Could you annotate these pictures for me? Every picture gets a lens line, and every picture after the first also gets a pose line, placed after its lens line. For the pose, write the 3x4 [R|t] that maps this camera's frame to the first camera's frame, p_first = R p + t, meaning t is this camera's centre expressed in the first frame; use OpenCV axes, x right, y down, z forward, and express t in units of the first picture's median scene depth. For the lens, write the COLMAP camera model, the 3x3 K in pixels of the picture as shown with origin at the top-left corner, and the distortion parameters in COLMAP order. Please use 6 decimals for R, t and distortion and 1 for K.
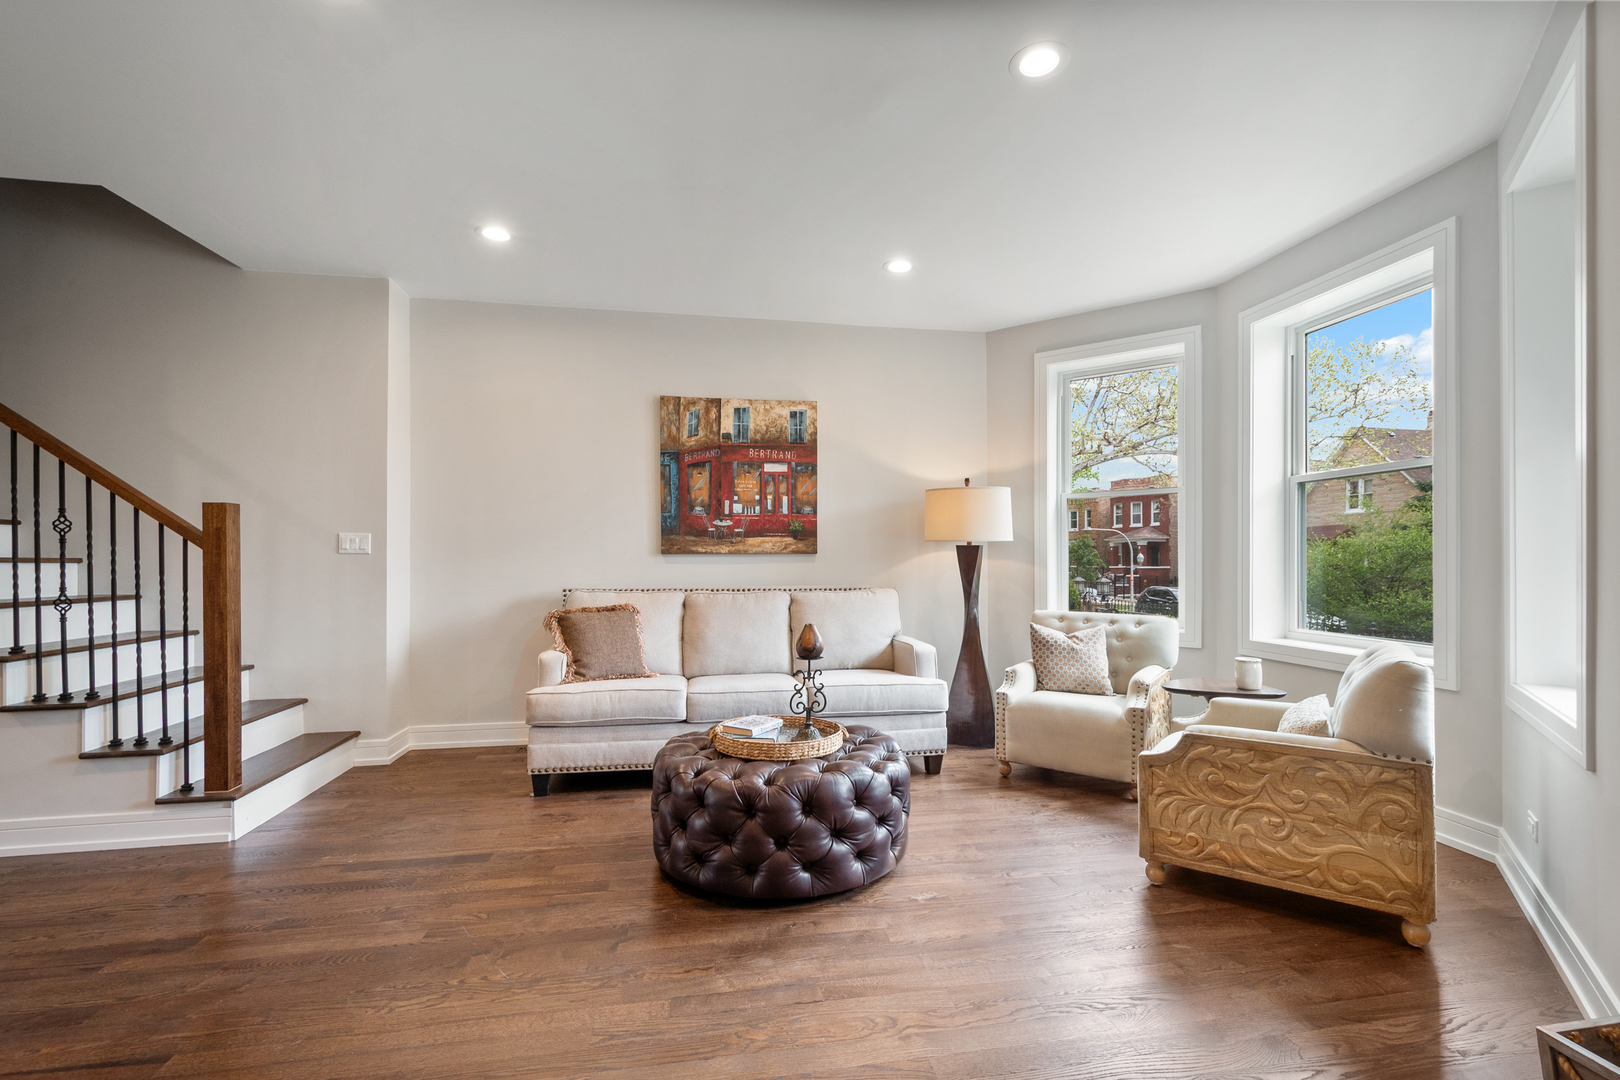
lens RADIAL K [[707.1, 0, 823.9], [0, 707.1, 558.1], [0, 0, 1]] dist [0.002782, -0.000098]
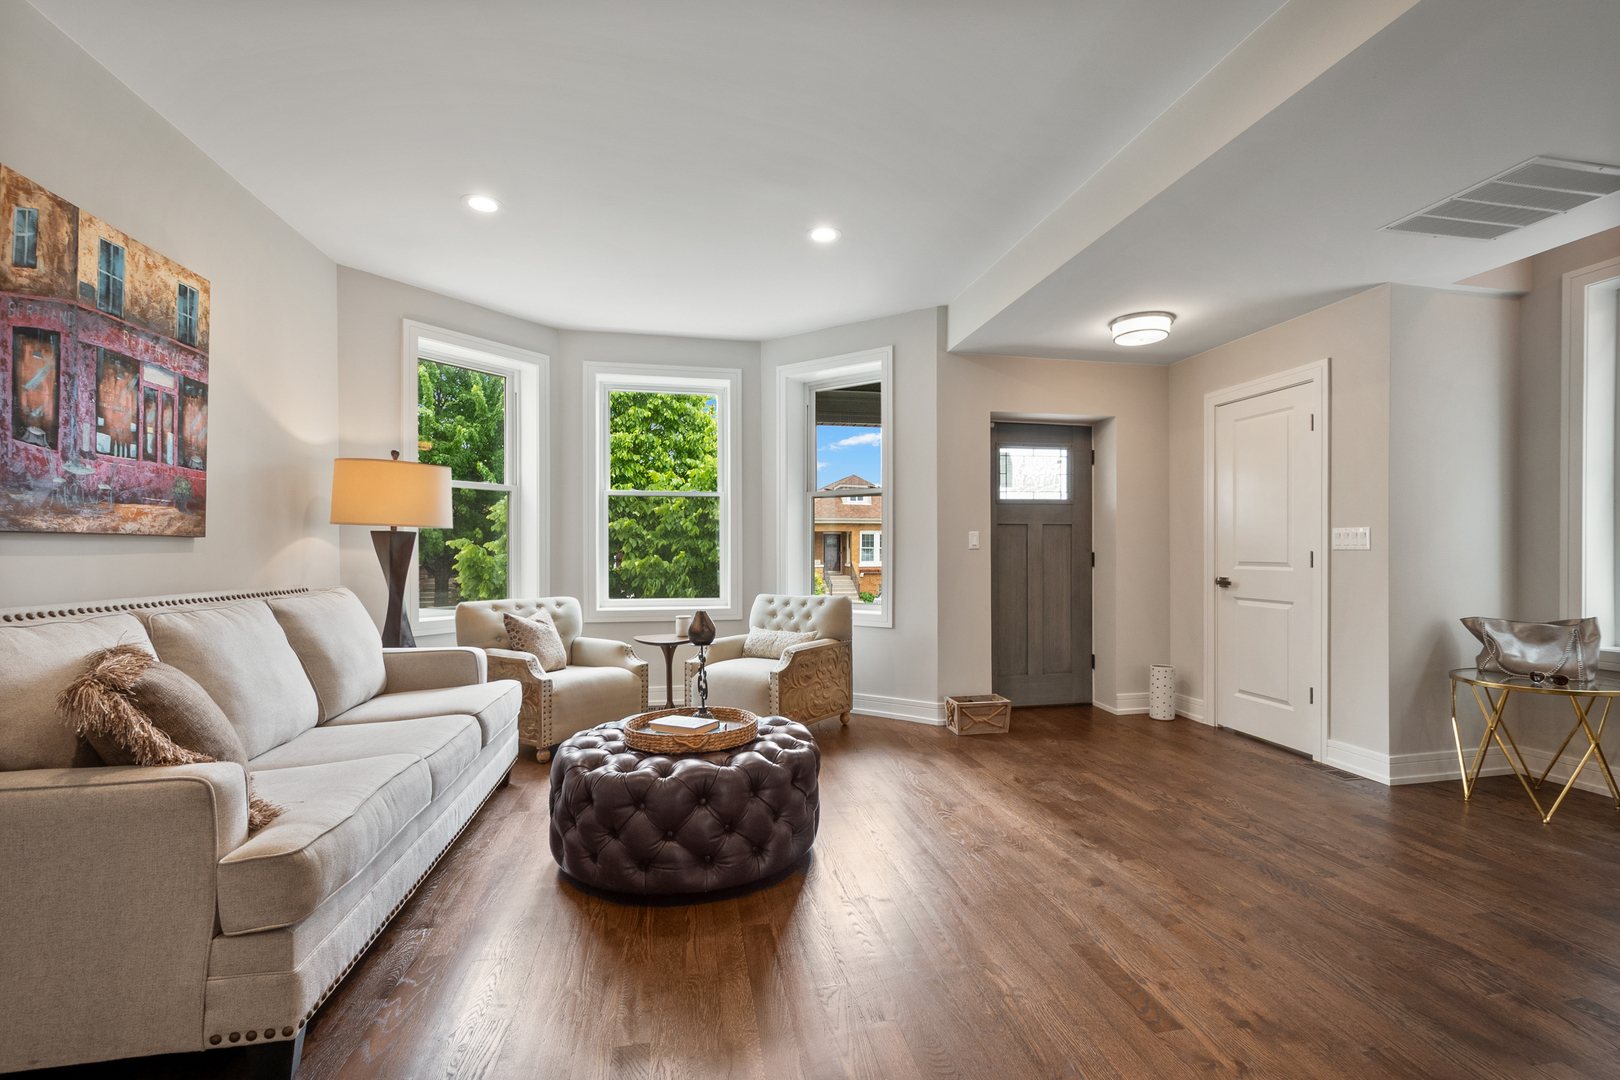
lens RADIAL K [[707.1, 0, 823.9], [0, 707.1, 558.1], [0, 0, 1]] dist [0.002782, -0.000098]
pose [[-0.014293, -0.007671, 0.999868, -0.640718], [-0.002578, 0.999968, 0.007635, 0.005623], [-0.999895, -0.002469, -0.014312, 0.510435]]
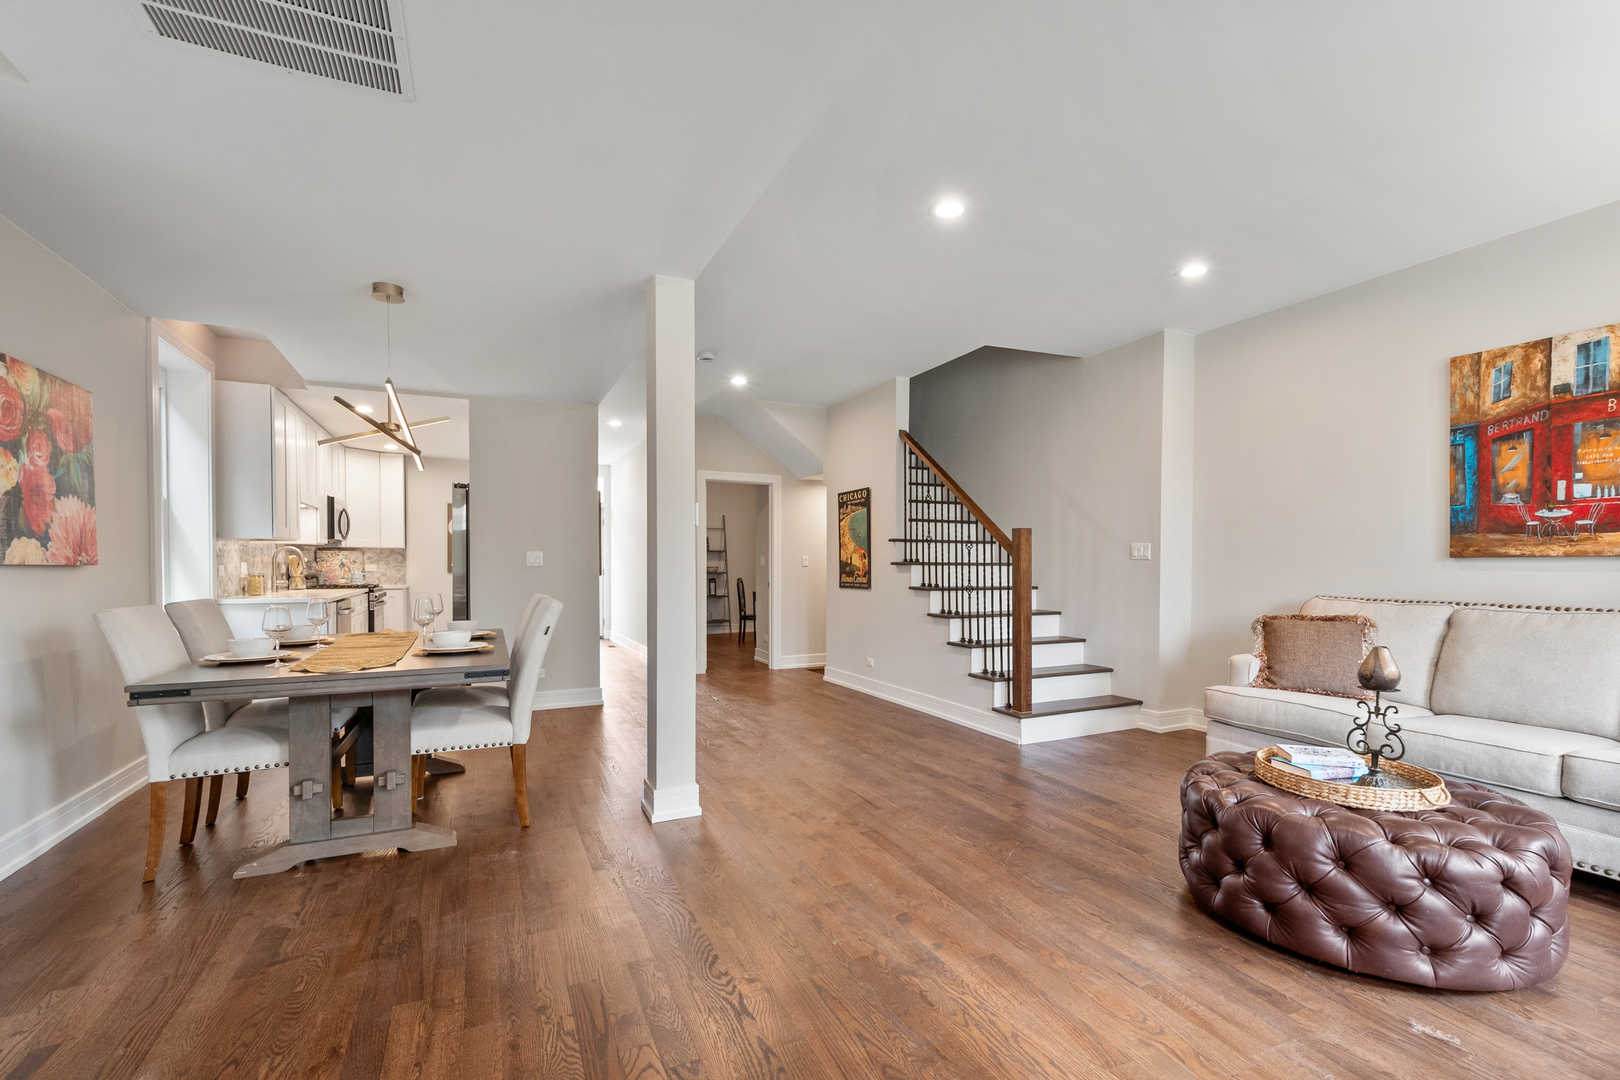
lens RADIAL K [[718.1, 0, 830.0], [0, 718.1, 575.3], [0, 0, 1]] dist [0.001198, 0.000131]
pose [[0.267913, 0.017107, -0.963291, 0.362452], [0.002418, 0.999827, 0.018428, -0.002608], [0.963440, -0.007266, 0.267825, 0.111522]]
